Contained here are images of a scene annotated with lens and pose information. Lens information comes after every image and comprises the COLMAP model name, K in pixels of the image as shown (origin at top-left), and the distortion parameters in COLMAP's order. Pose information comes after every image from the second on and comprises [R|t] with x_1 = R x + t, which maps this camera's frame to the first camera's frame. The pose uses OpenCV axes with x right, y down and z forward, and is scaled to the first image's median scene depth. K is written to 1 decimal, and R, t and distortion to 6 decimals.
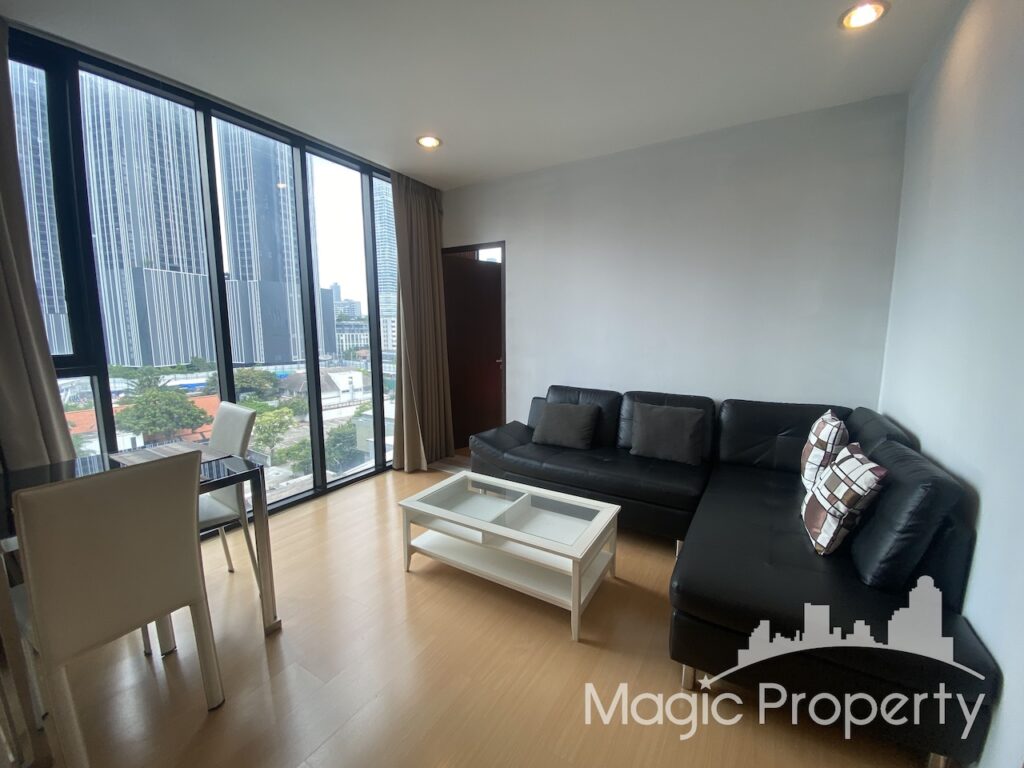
lens RADIAL K [[423.0, 0, 509.8], [0, 423.0, 383.8], [0, 0, 1]] dist [0.009704, -0.016057]
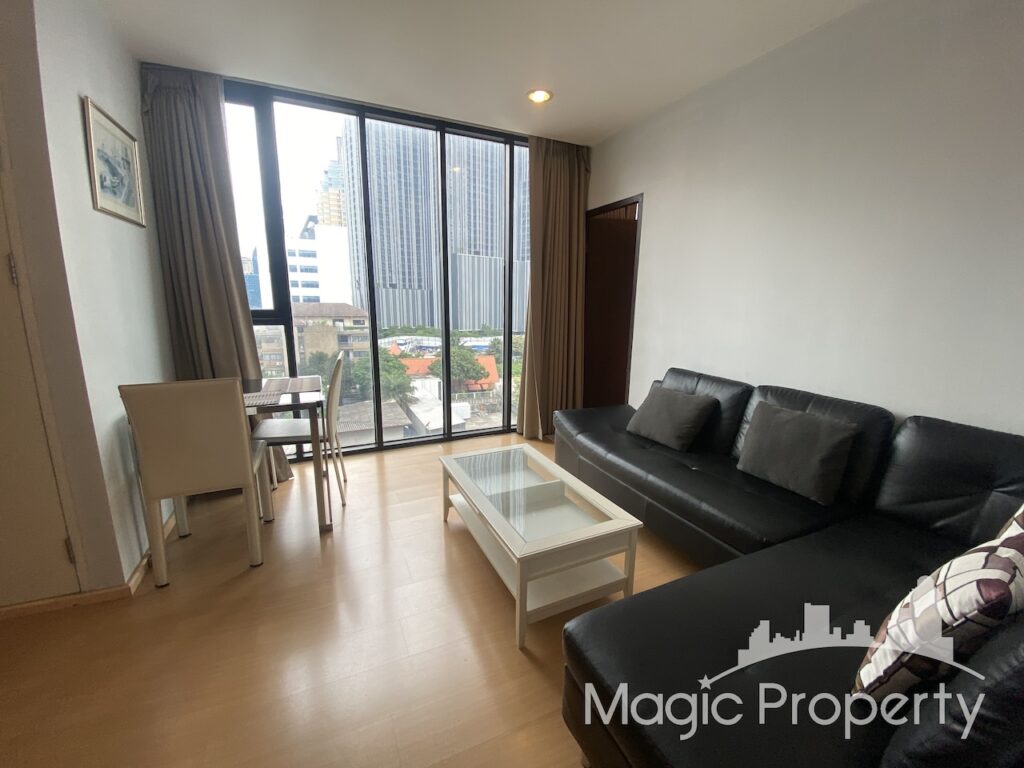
lens RADIAL K [[423.0, 0, 514.9], [0, 423.0, 386.1], [0, 0, 1]] dist [0.009704, -0.016057]
pose [[0.817829, 0.122285, -0.562319, 0.327973], [-0.087880, 0.992239, 0.087967, -0.006793], [0.568712, -0.022525, 0.822228, 0.155577]]
